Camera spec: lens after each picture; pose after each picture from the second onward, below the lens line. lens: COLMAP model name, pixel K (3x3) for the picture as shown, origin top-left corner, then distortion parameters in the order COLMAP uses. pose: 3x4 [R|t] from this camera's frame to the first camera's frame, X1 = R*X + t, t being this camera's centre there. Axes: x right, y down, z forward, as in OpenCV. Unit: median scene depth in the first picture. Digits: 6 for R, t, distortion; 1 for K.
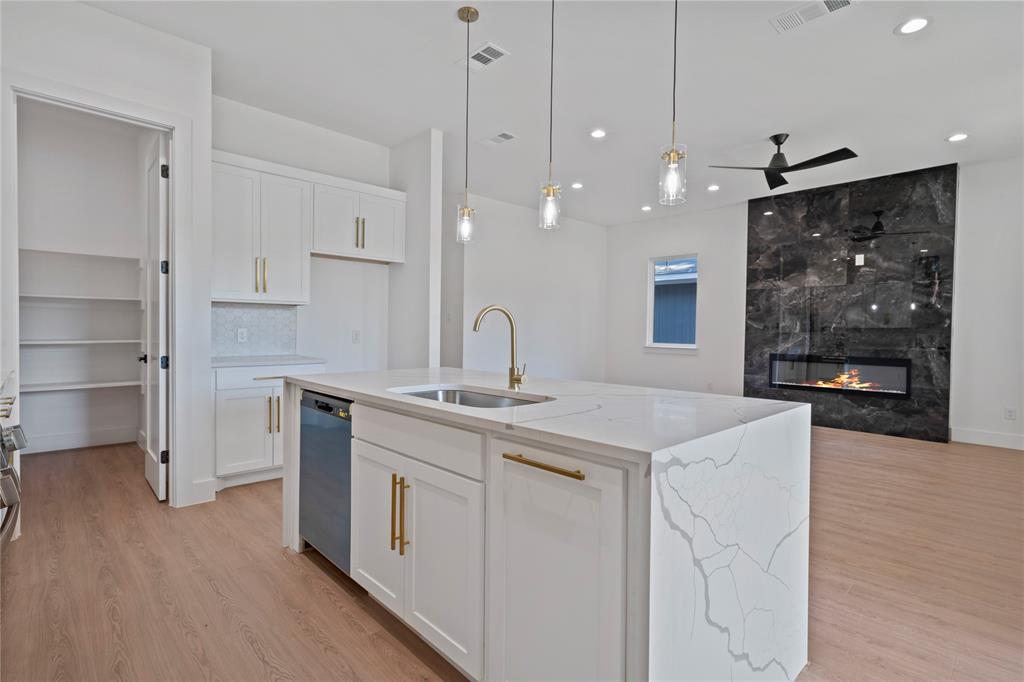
lens RADIAL K [[493.5, 0, 514.4], [0, 493.5, 338.2], [0, 0, 1]] dist [-0.000130, 0.000092]
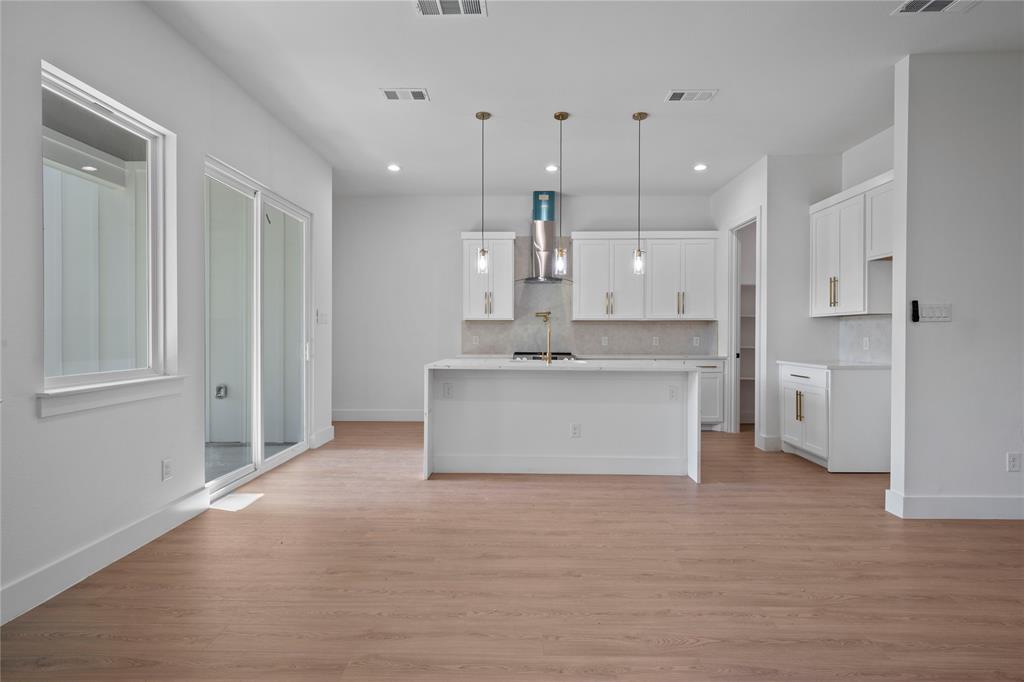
lens RADIAL K [[508.0, 0, 511.9], [0, 508.0, 336.7], [0, 0, 1]] dist [0.003125, 0.000684]
pose [[-0.706285, -0.011298, -0.707838, 0.565957], [-0.025965, 0.999613, 0.009953, -0.008238], [0.707451, 0.025409, -0.706305, 0.838003]]
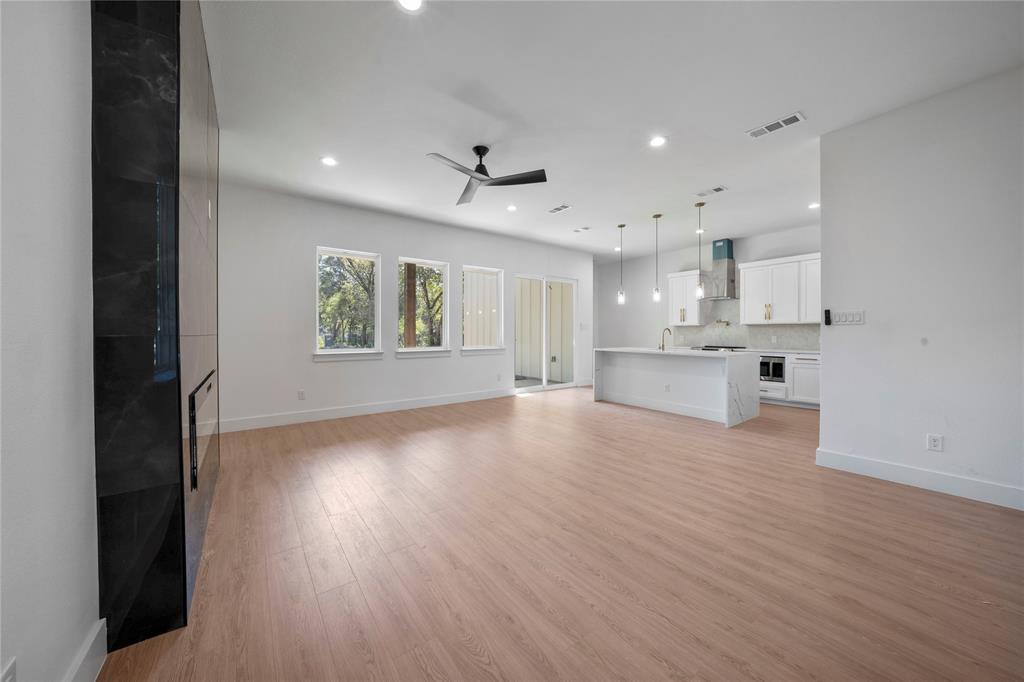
lens RADIAL K [[355.5, 0, 513.7], [0, 355.5, 335.7], [0, 0, 1]] dist [-0.017410, 0.000139]
pose [[-0.992796, -0.014289, 0.118962, 0.280357], [-0.011084, 0.999559, 0.027559, -0.023539], [-0.119304, 0.026042, -0.992516, 1.324943]]
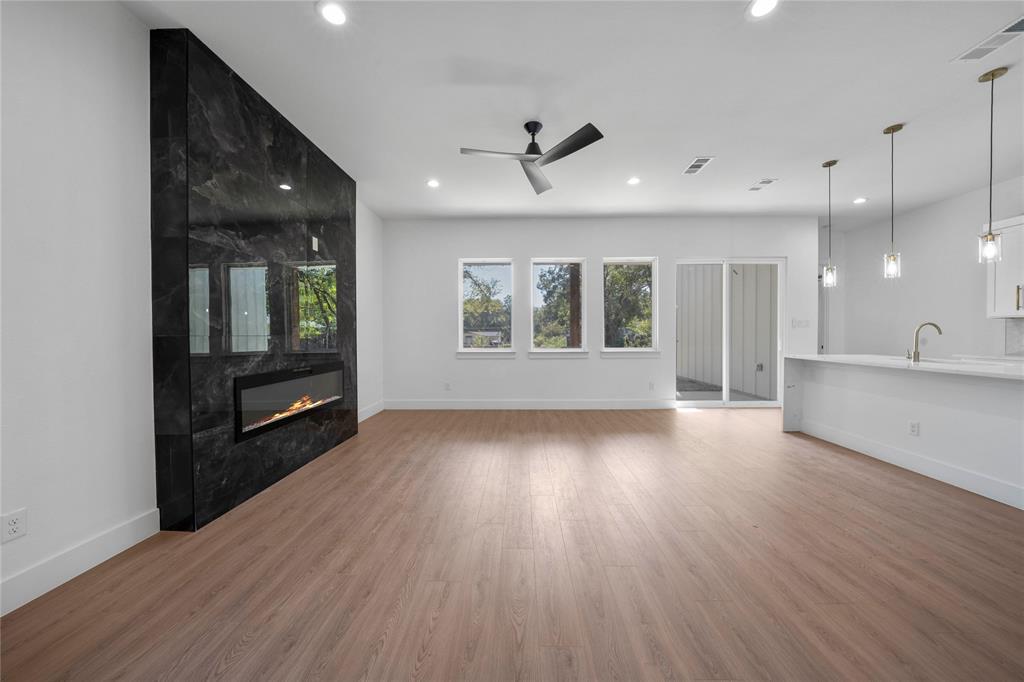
lens RADIAL K [[353.3, 0, 516.0], [0, 353.3, 339.6], [0, 0, 1]] dist [-0.027541, 0.005708]
pose [[-0.707461, -0.020503, 0.706455, 0.061751], [0.008492, 0.999260, 0.037505, -0.021060], [-0.706702, 0.032533, -0.706763, 1.138334]]
